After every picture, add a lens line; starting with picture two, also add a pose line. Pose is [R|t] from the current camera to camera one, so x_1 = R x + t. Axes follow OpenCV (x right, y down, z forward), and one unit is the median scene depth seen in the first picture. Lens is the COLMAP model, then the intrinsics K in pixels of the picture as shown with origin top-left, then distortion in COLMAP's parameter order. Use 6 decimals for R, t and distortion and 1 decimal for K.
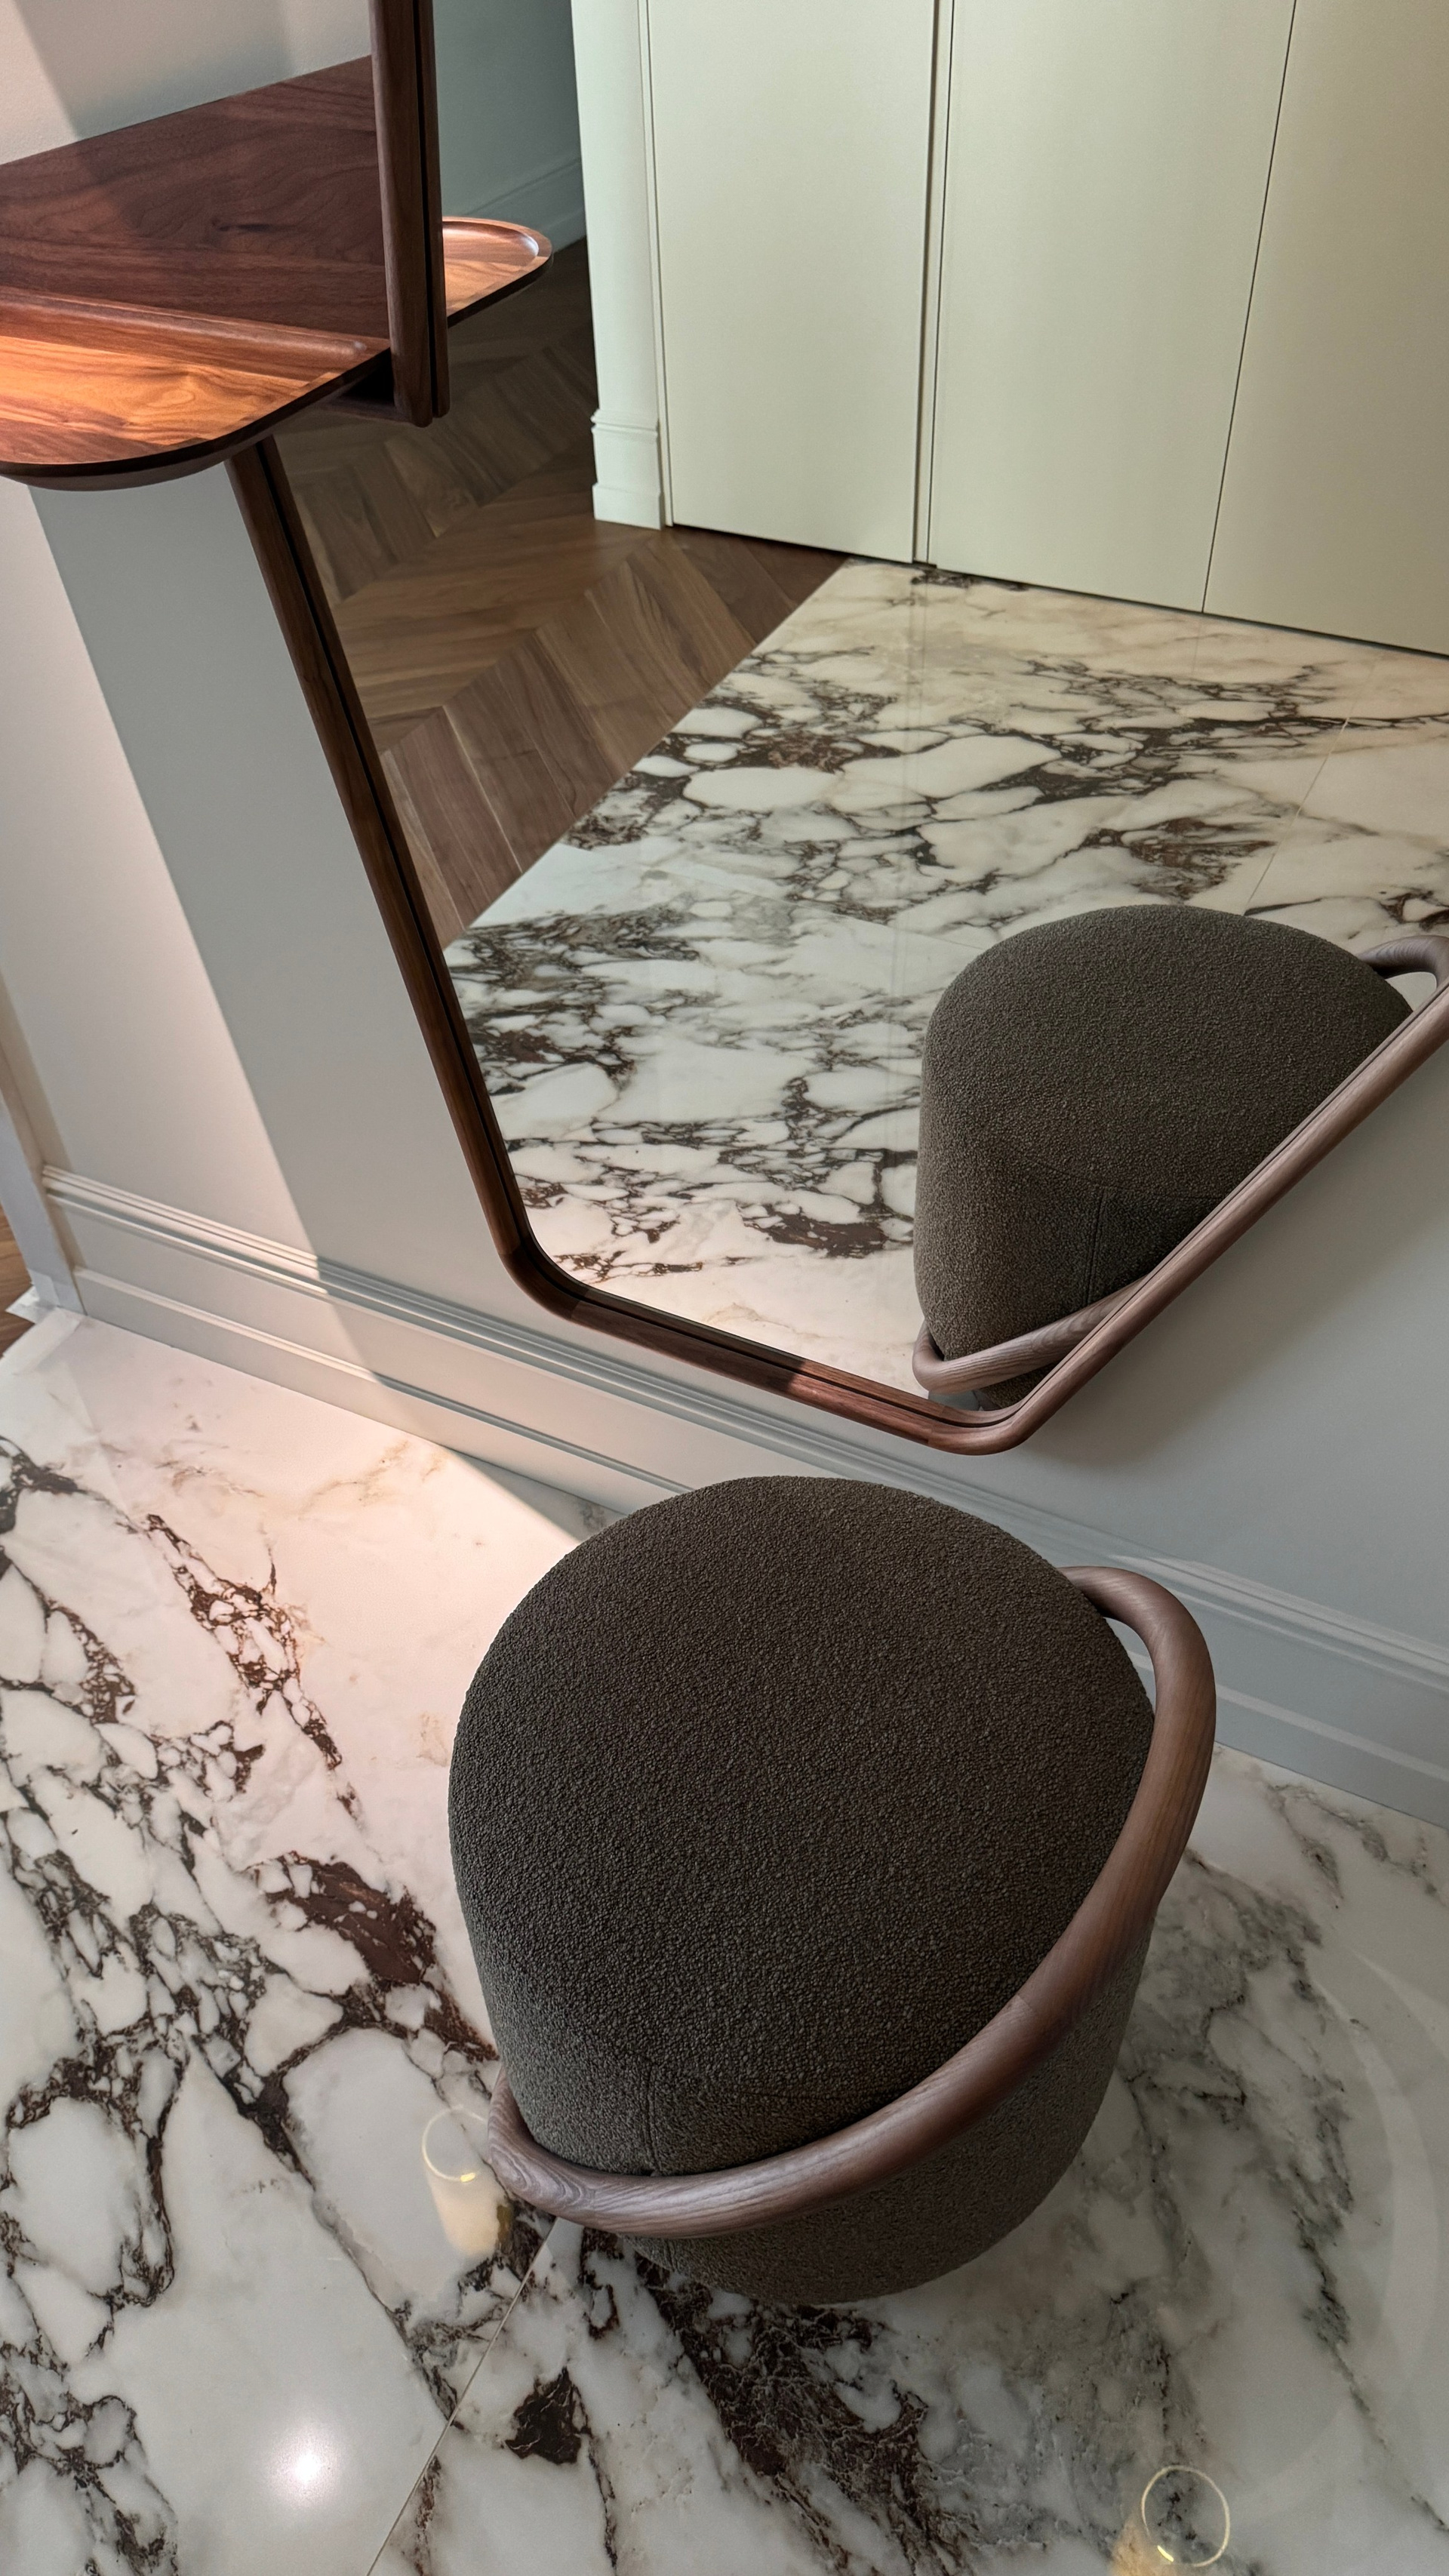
lens RADIAL K [[1837.7, 0, 724.5], [0, 1837.7, 1288.0], [0, 0, 1]] dist [0.222279, -0.282668]
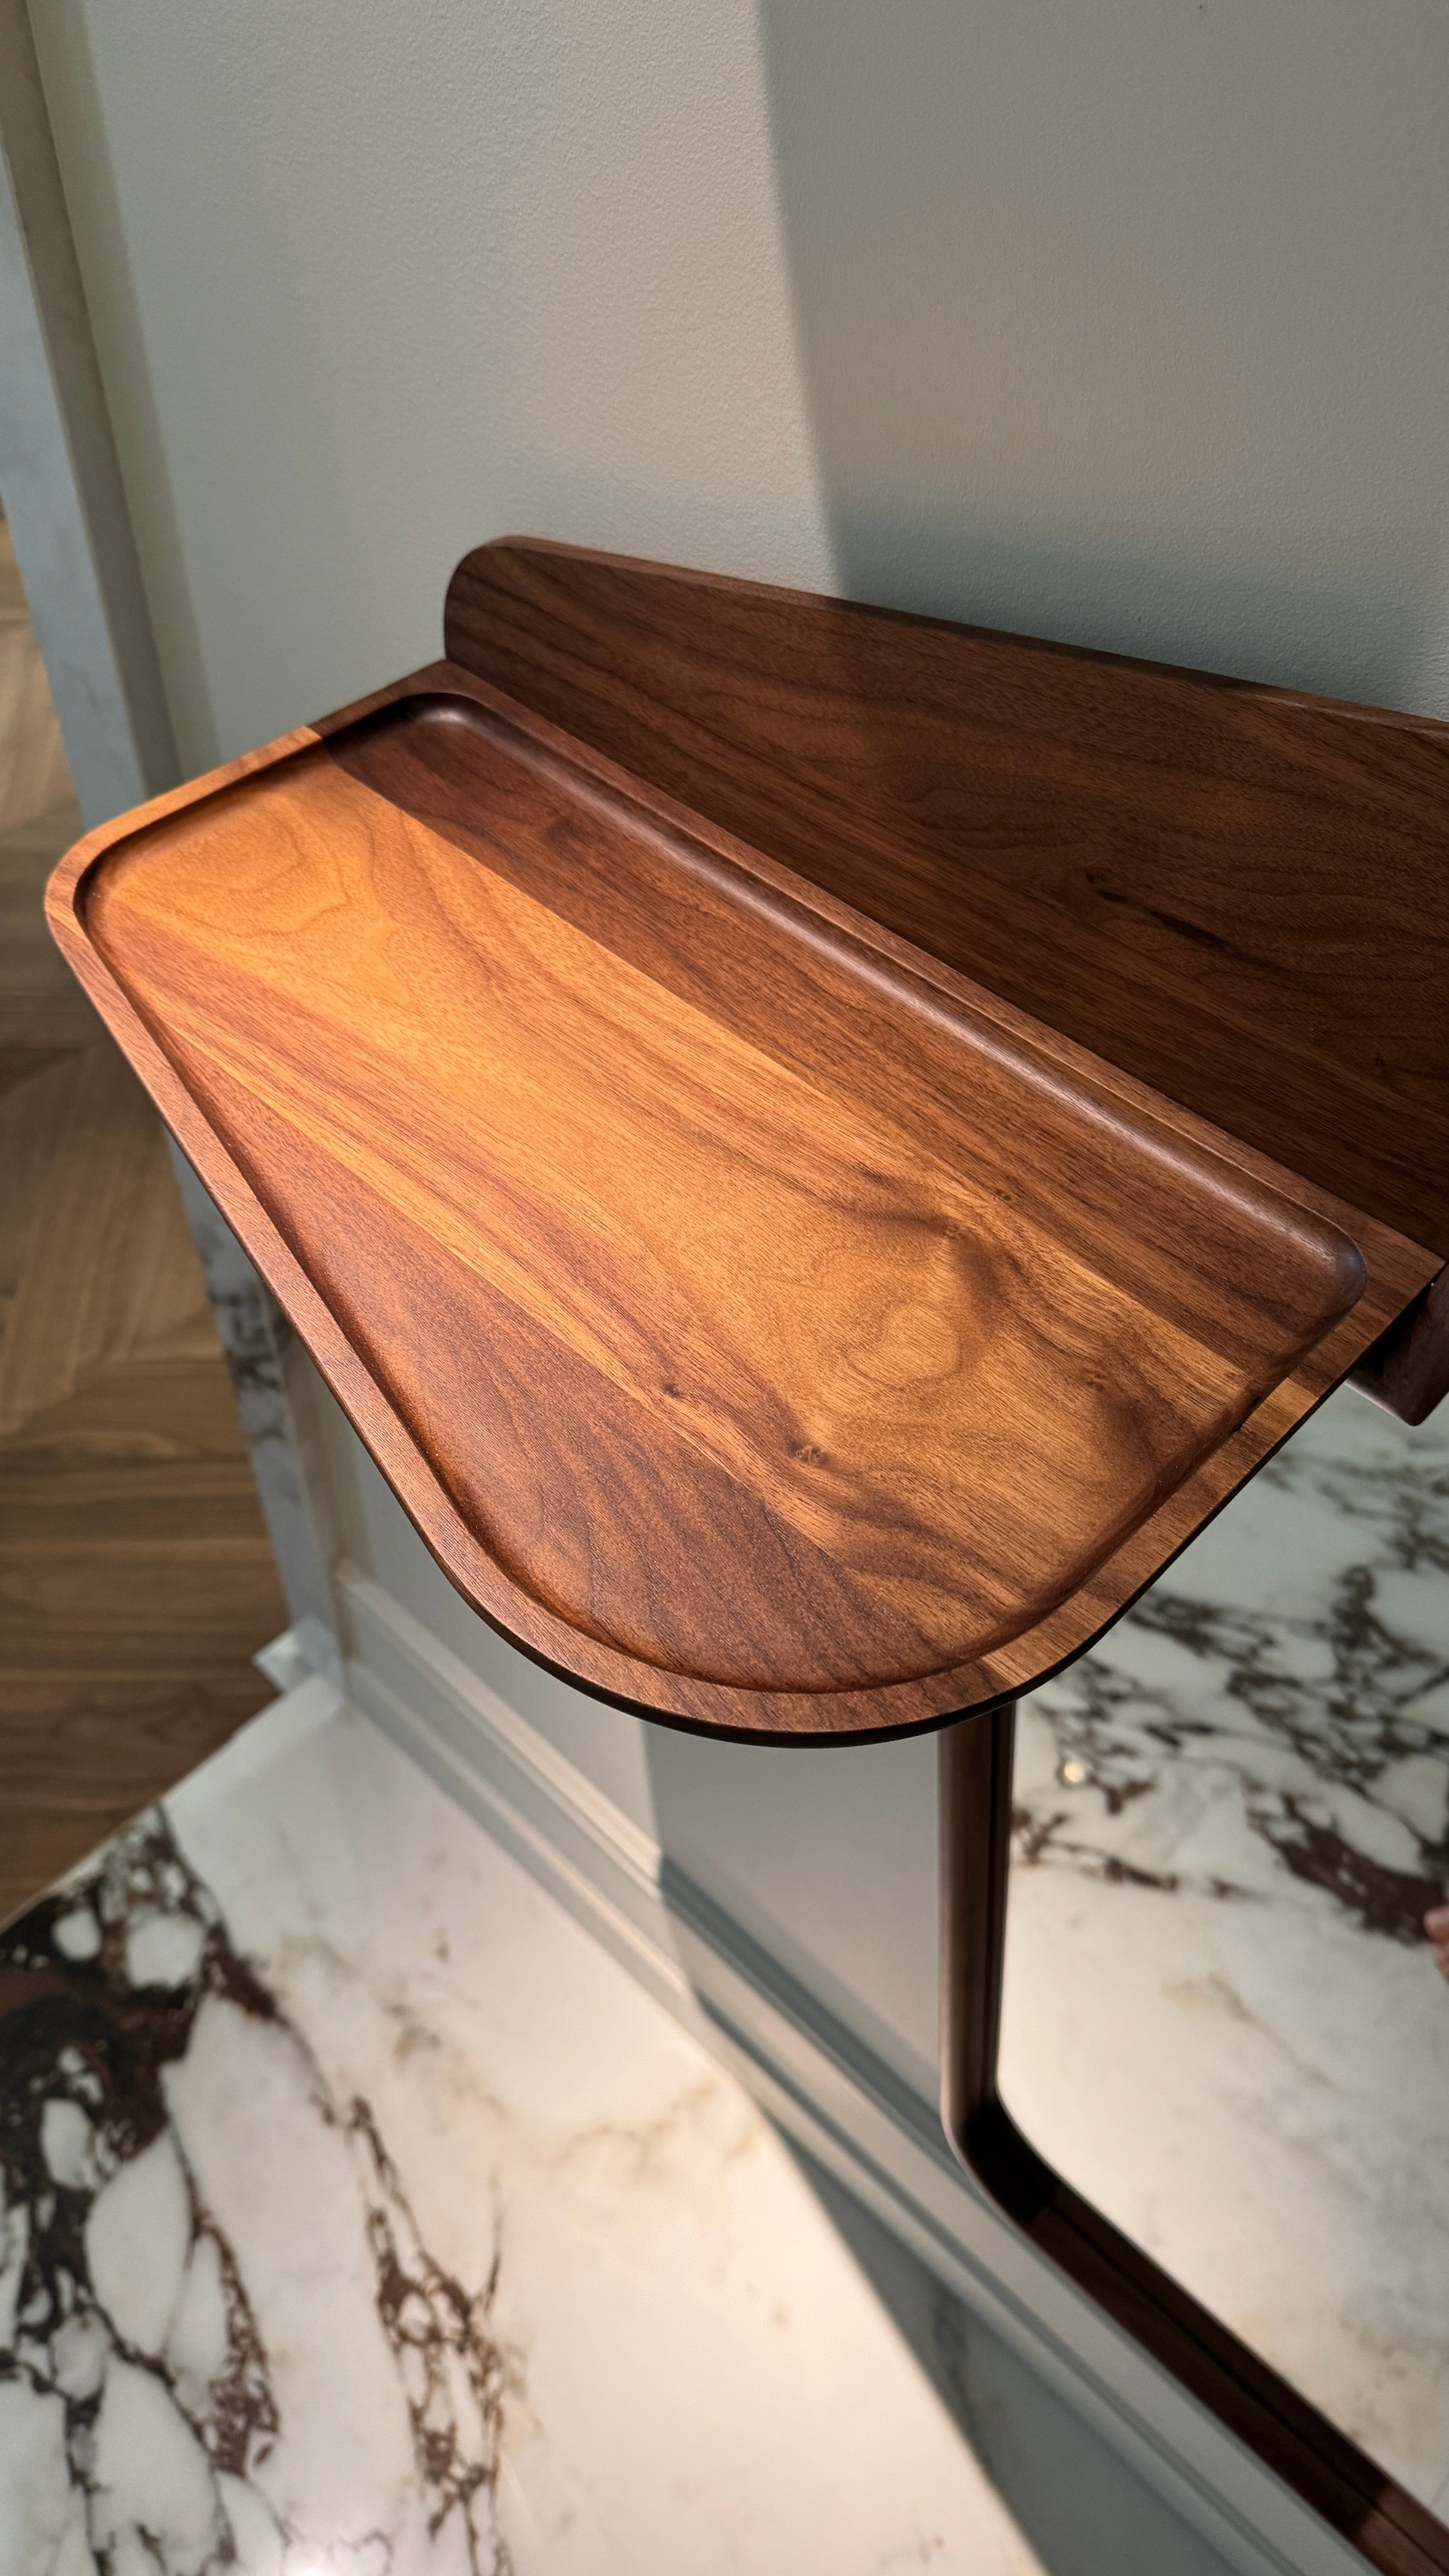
lens RADIAL K [[1845.5, 0, 724.5], [0, 1845.5, 1288.0], [0, 0, 1]] dist [0.042433, -0.001085]
pose [[0.956658, 0.265305, -0.120082, -0.175374], [-0.249060, 0.959069, 0.134741, -0.324490], [0.150914, -0.098994, 0.983578, 0.361962]]
